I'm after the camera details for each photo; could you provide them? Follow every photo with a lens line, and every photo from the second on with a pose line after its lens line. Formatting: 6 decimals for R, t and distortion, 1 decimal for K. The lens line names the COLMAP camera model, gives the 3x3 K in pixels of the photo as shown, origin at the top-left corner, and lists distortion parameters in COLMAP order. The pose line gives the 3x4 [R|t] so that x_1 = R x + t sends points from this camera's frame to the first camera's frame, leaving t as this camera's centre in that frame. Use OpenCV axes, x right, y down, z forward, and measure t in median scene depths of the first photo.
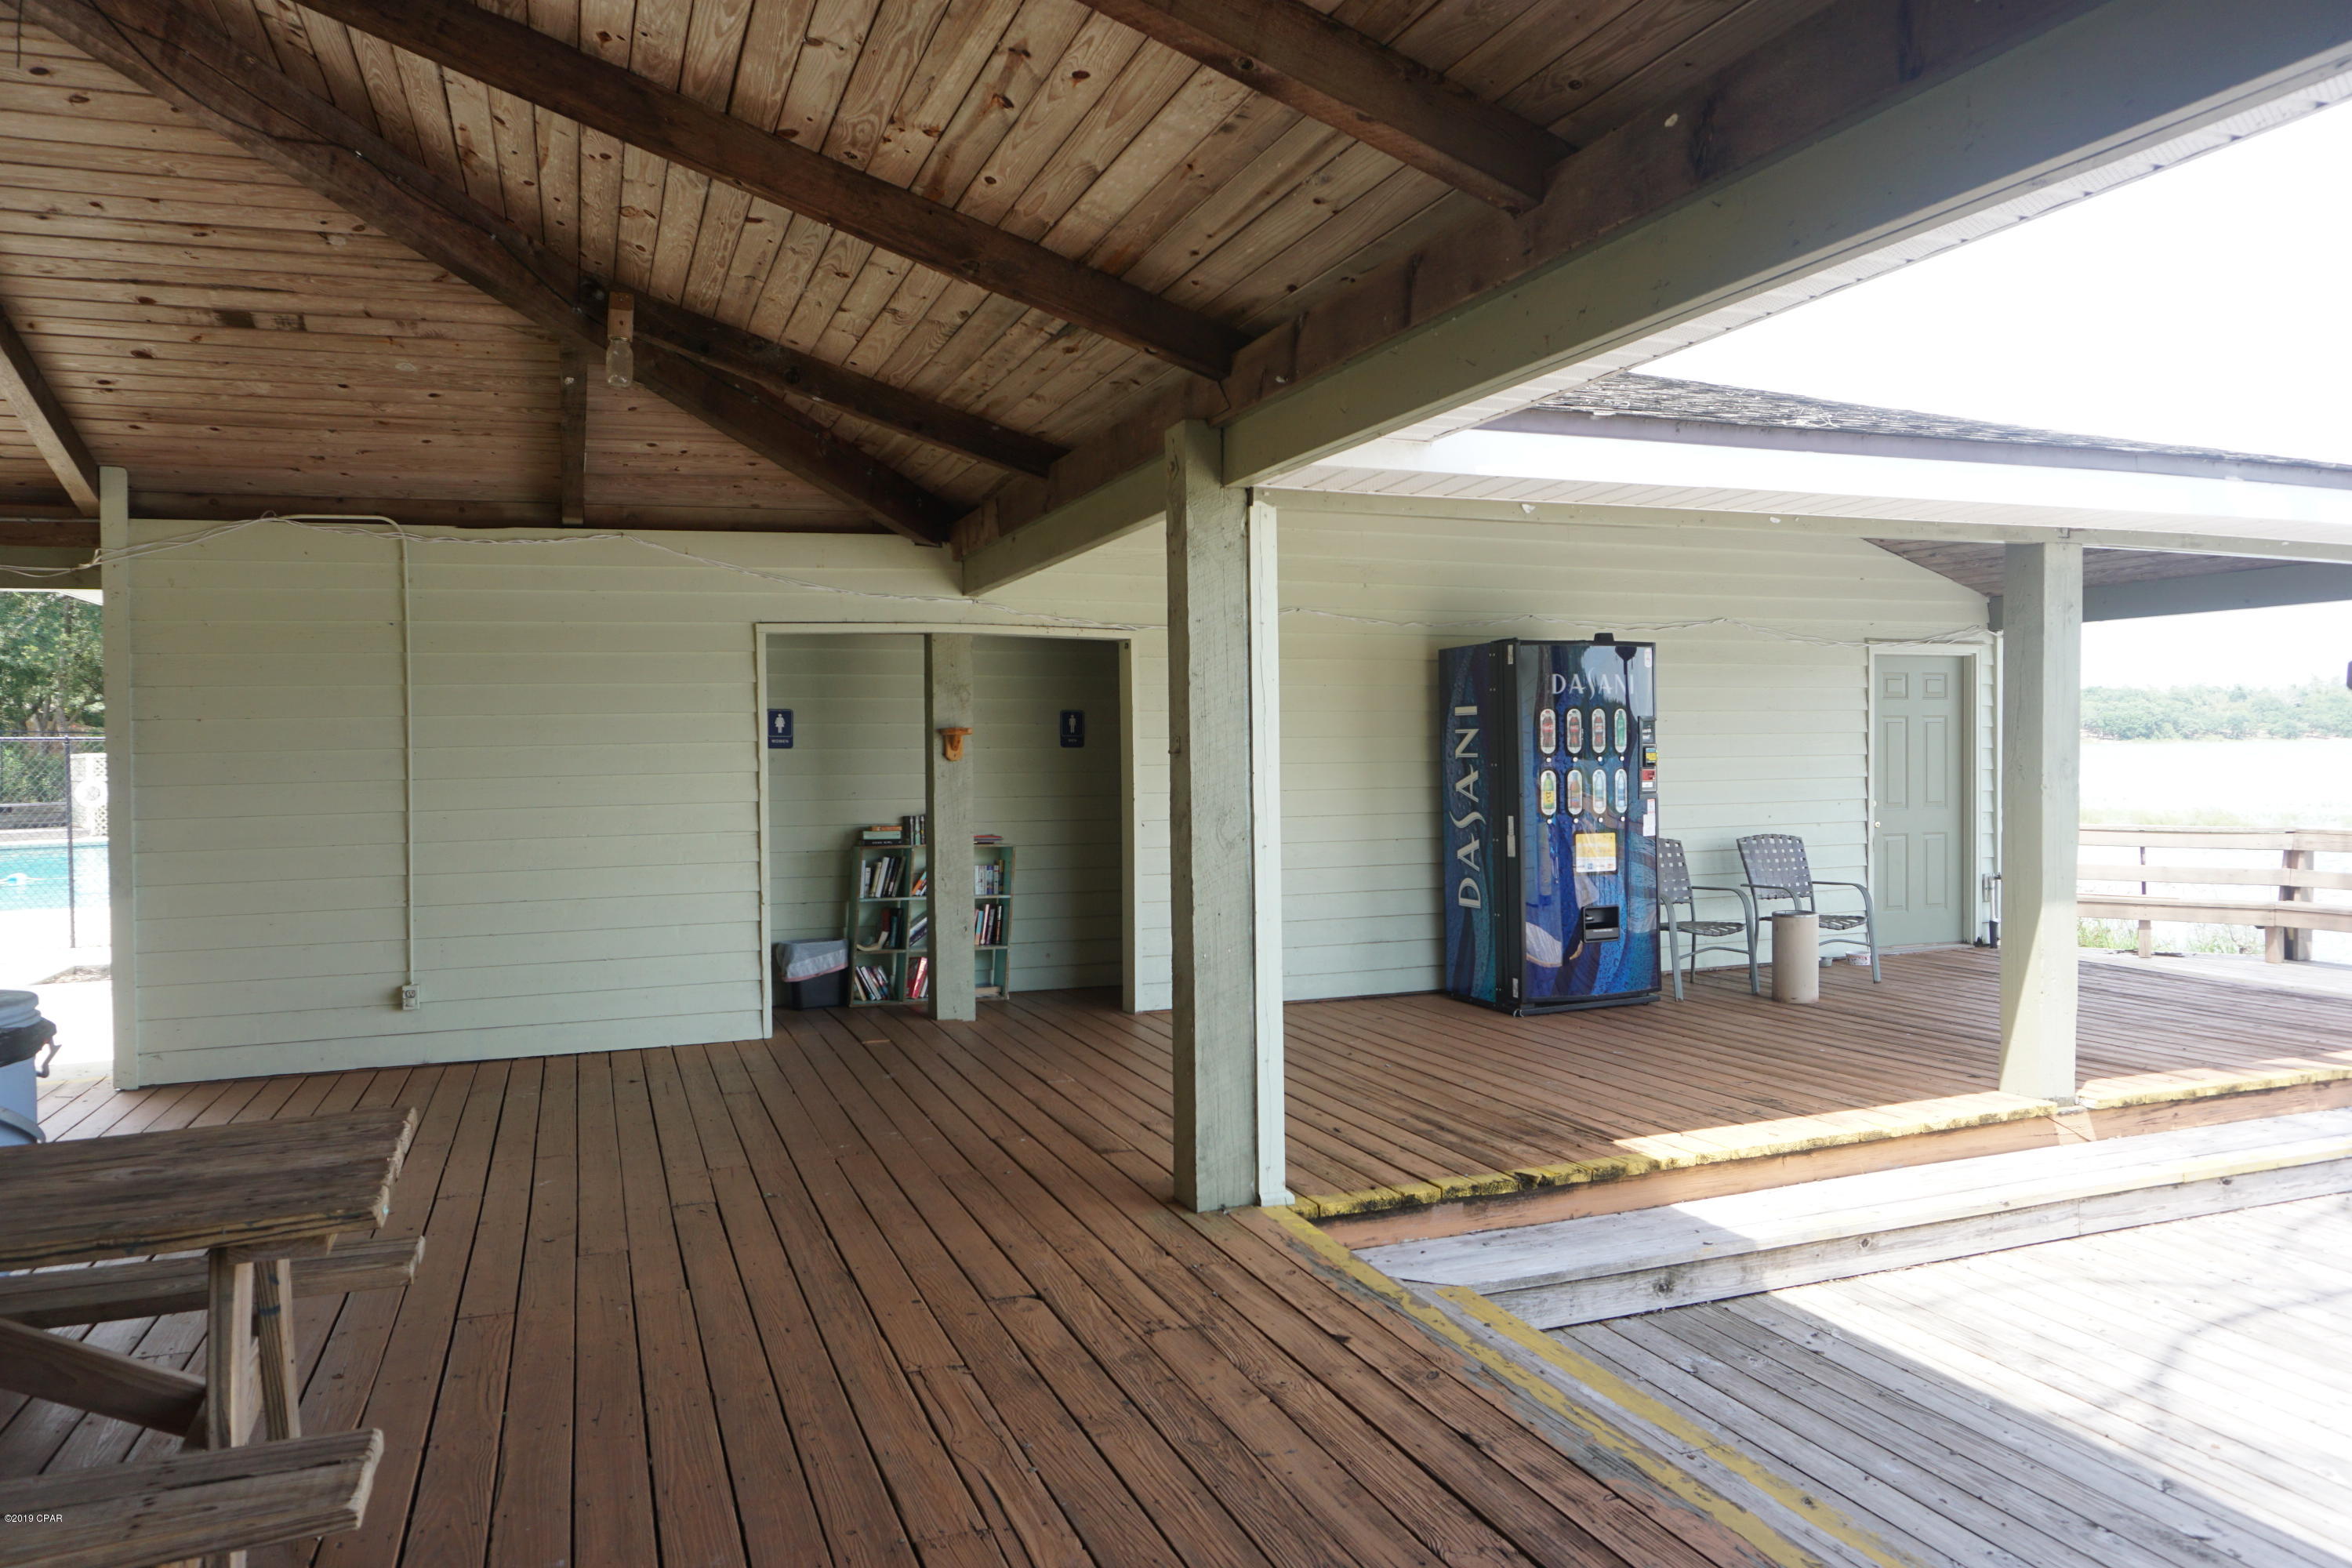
lens RADIAL K [[1590.4, 0, 1184.7], [0, 1590.4, 778.9], [0, 0, 1]] dist [-0.046421, 0.033793]
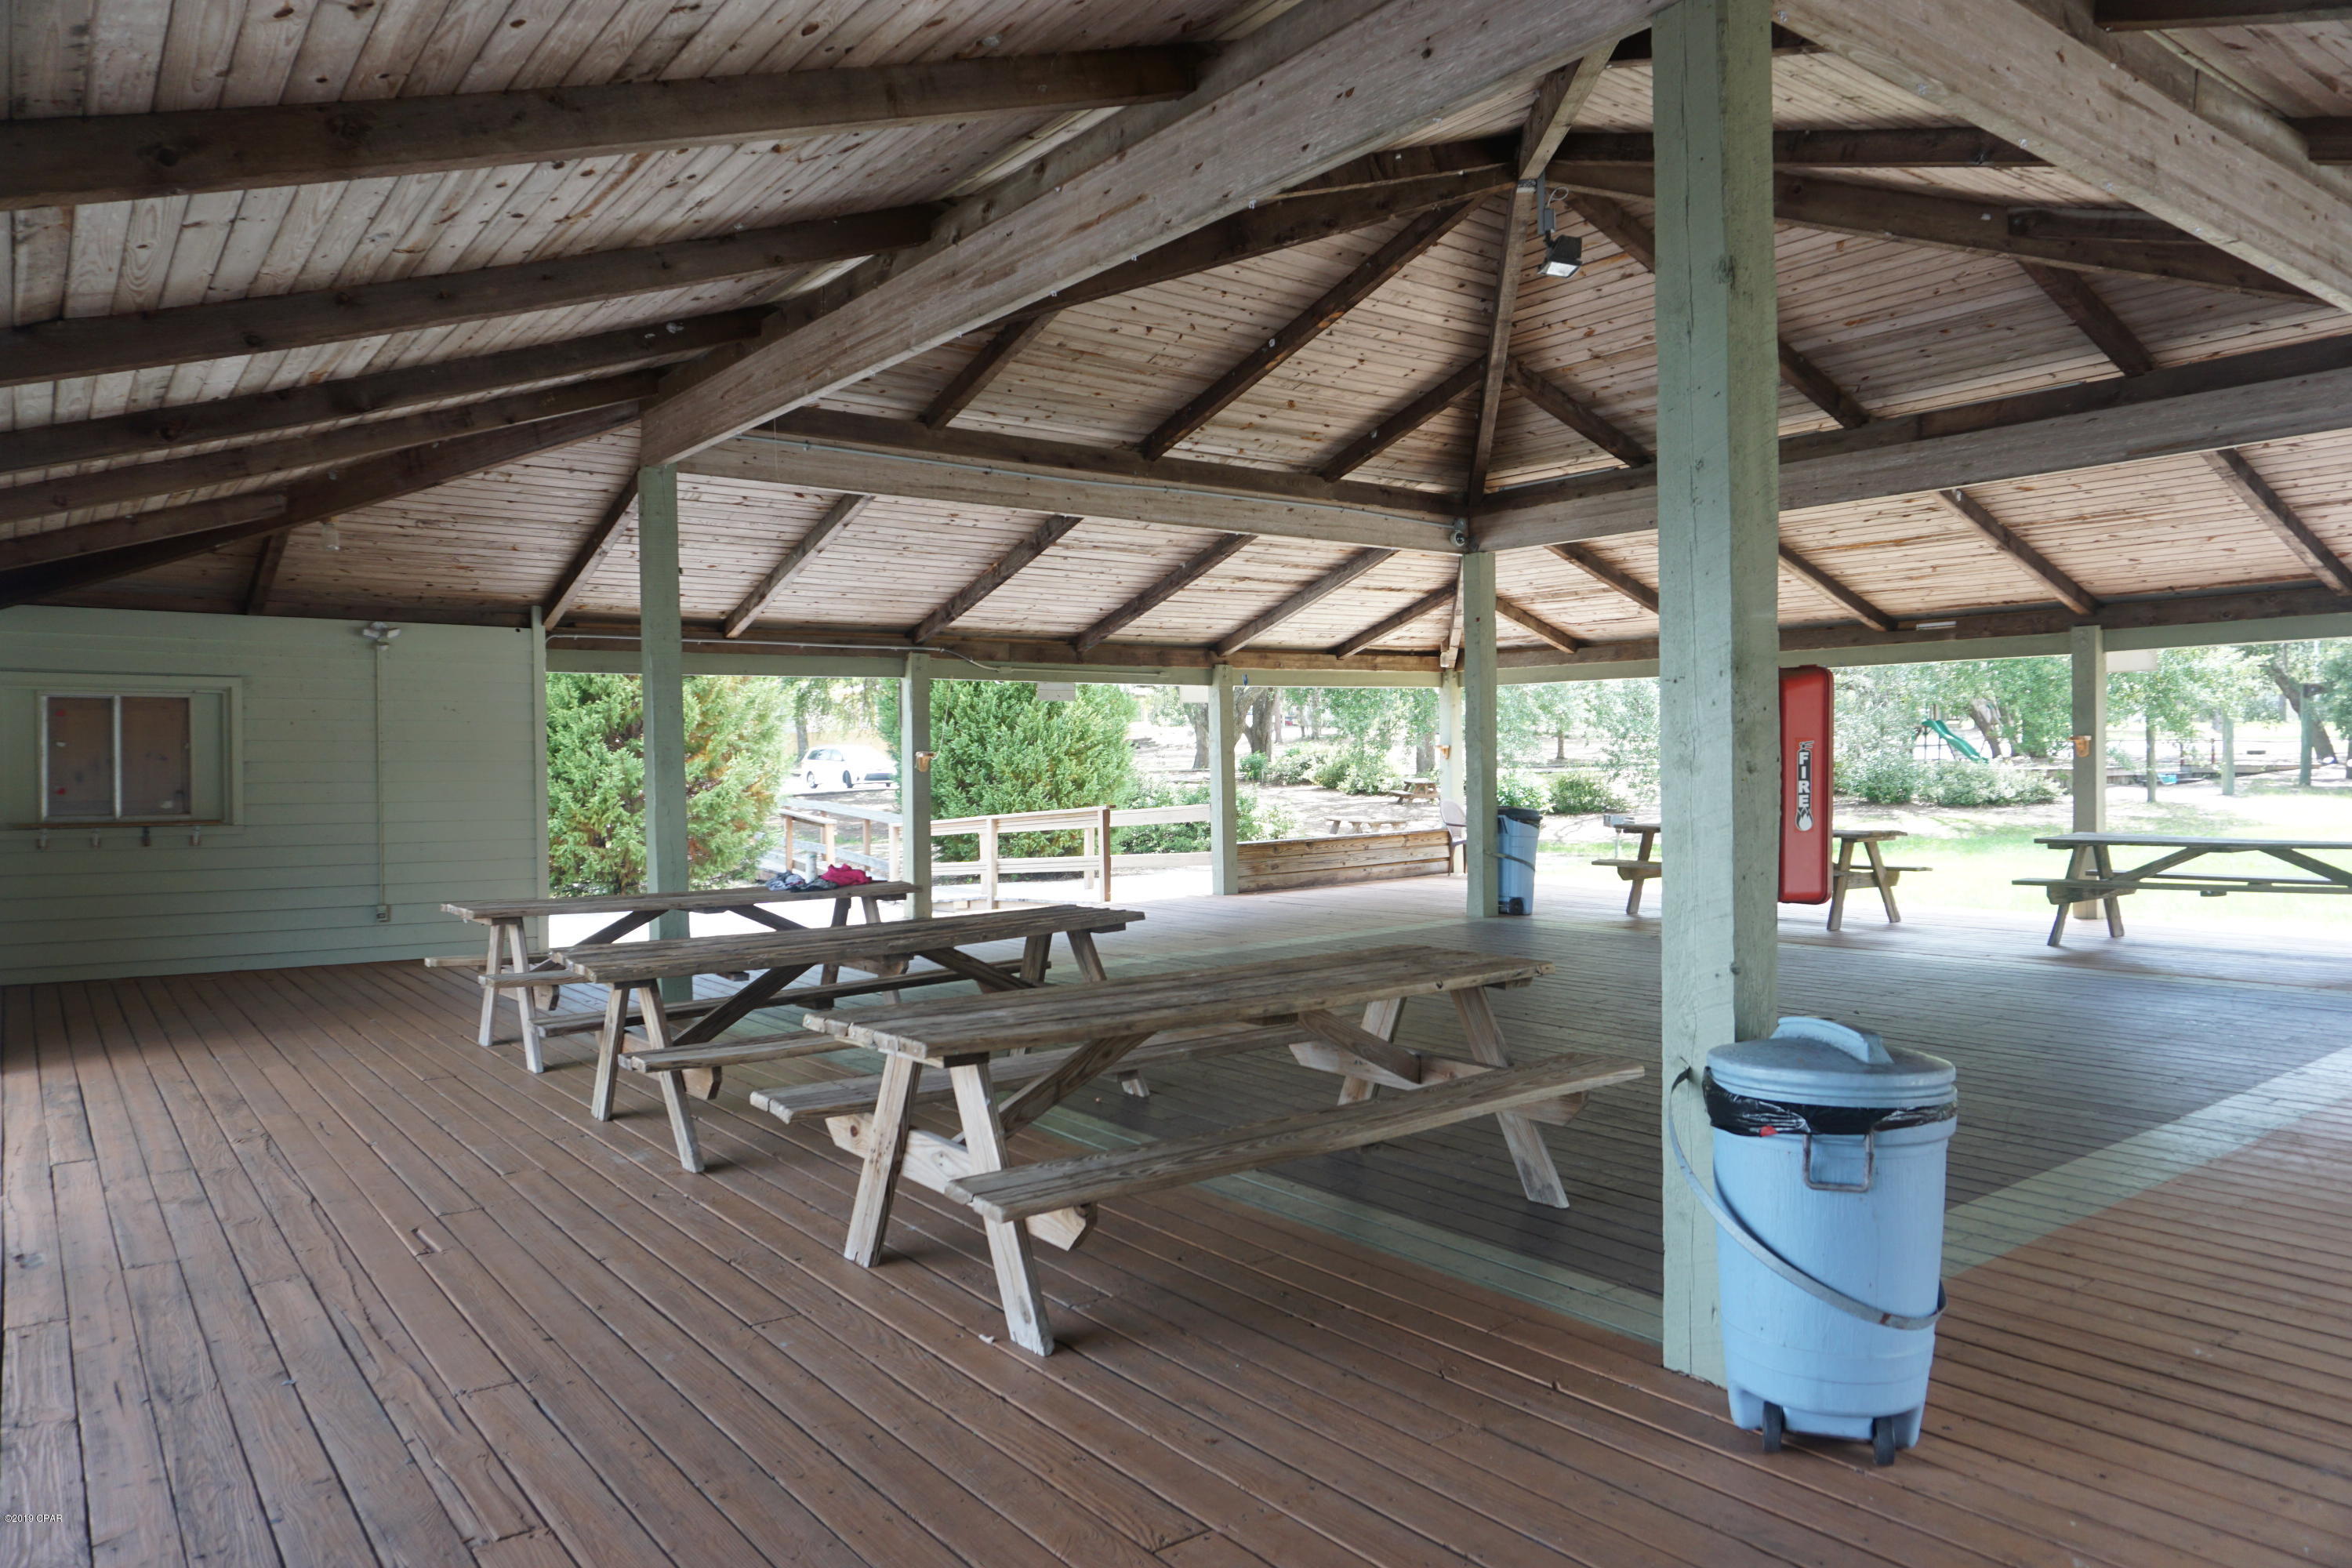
lens RADIAL K [[1590.4, 0, 1175.1], [0, 1590.4, 778.2], [0, 0, 1]] dist [-0.046421, 0.033793]
pose [[-0.964434, 0.025031, -0.263134, -0.310840], [0.016048, 0.999215, 0.036233, -0.045074], [0.263834, 0.030722, -0.964079, 2.027171]]
